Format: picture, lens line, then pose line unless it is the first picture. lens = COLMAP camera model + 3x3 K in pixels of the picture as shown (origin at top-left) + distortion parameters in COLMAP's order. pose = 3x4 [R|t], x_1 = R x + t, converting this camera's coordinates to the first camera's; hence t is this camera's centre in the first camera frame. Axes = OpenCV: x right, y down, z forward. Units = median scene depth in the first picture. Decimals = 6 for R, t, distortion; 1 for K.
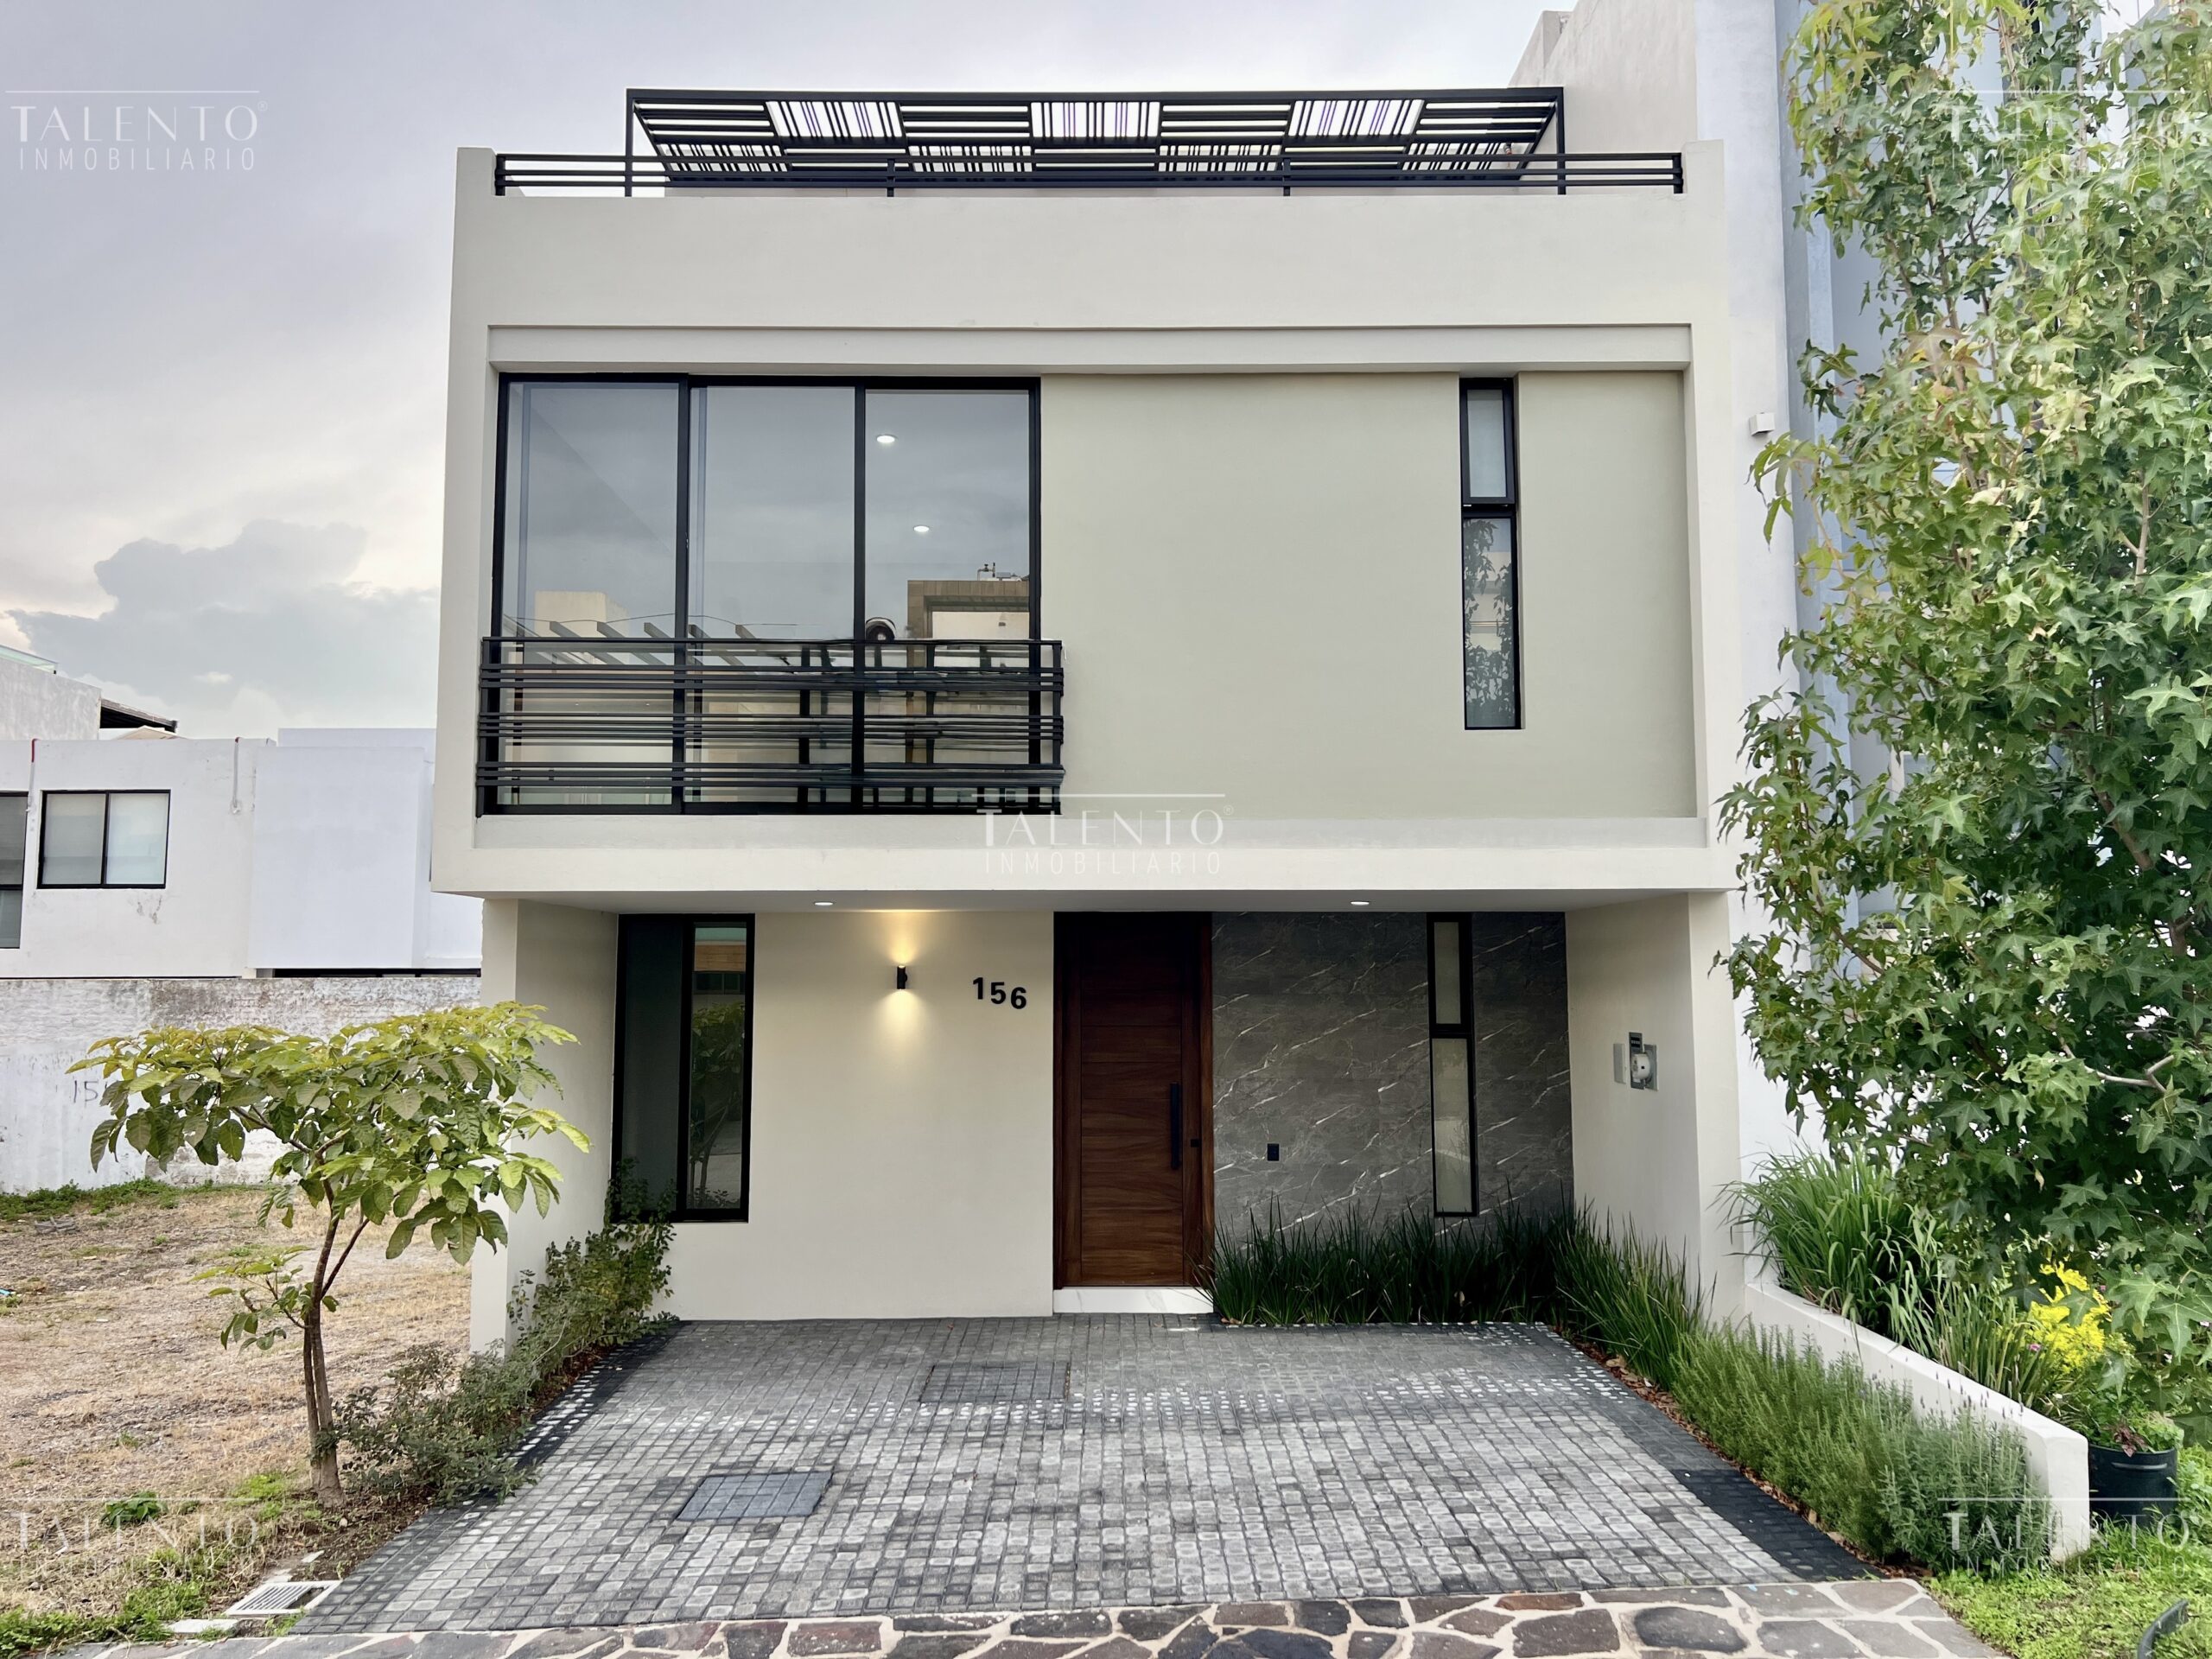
lens RADIAL K [[1671.9, 0, 1106.0], [0, 1671.9, 829.5], [0, 0, 1]] dist [0.192731, -0.437837]
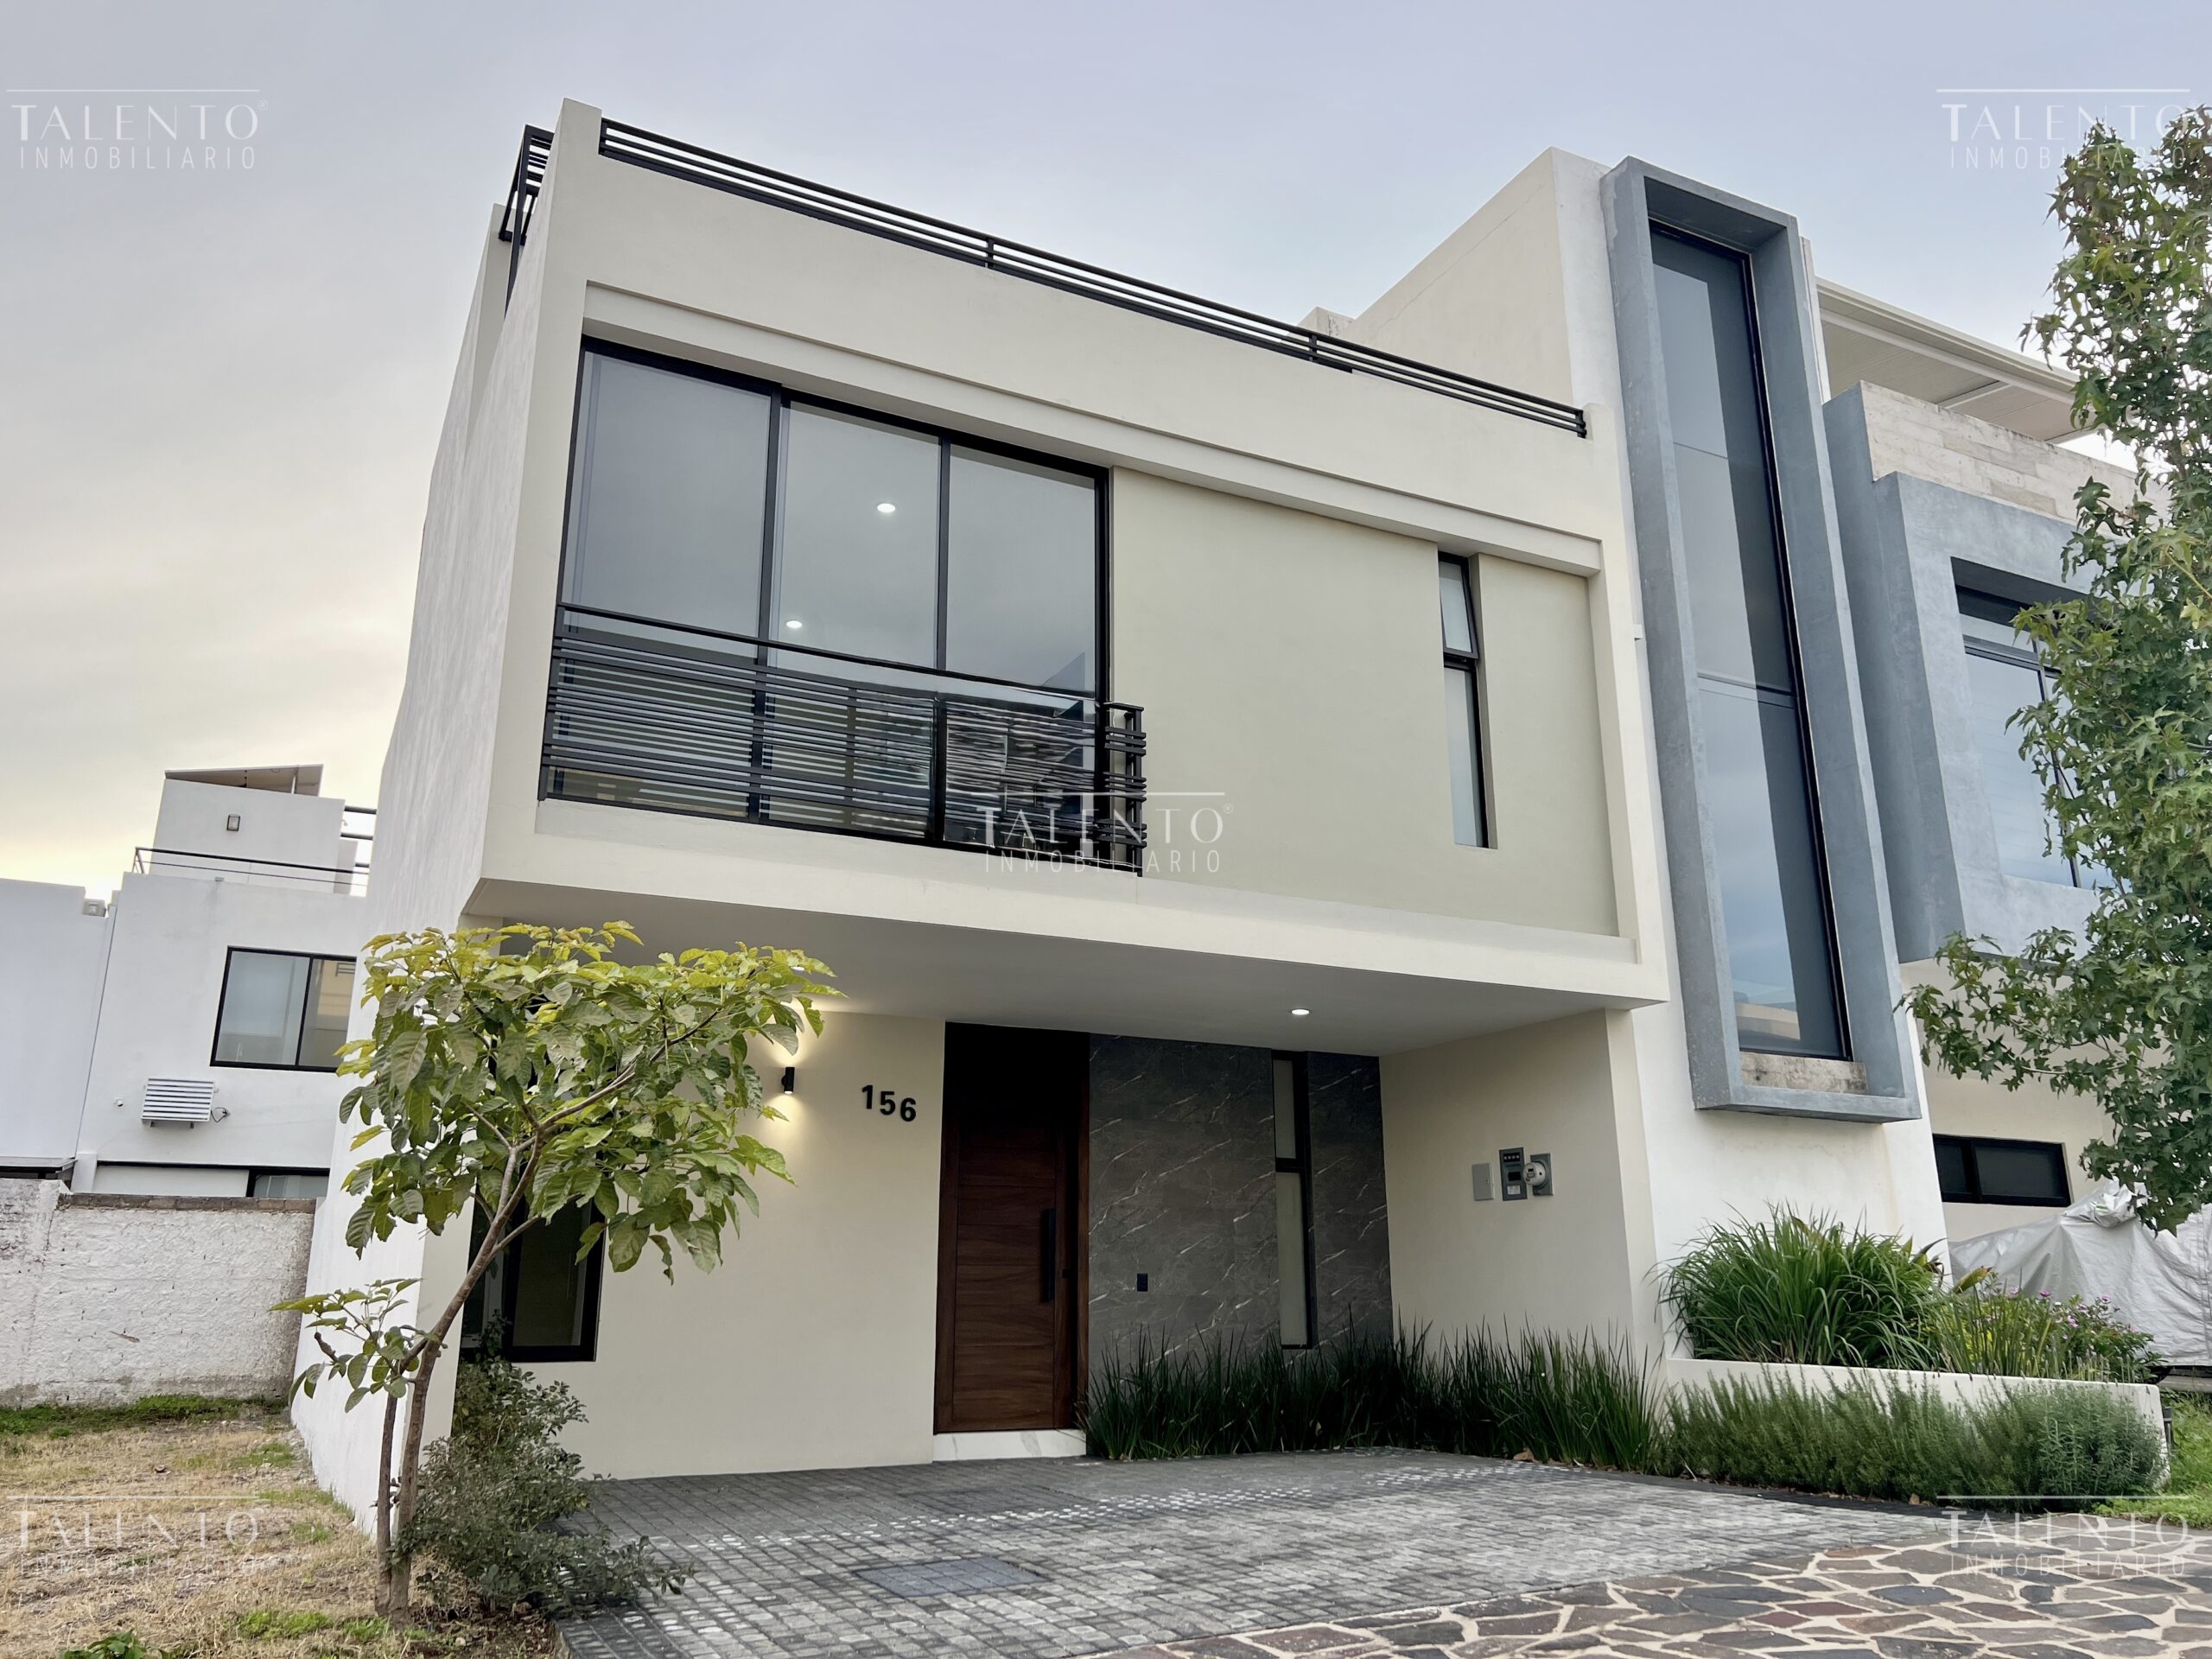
lens RADIAL K [[1671.9, 0, 1106.0], [0, 1671.9, 829.5], [0, 0, 1]] dist [0.192731, -0.437837]
pose [[0.895564, 0.124792, 0.427074, -0.375294], [-0.041671, 0.979168, -0.198732, 0.129847], [-0.442977, 0.160180, 0.882108, 0.095424]]
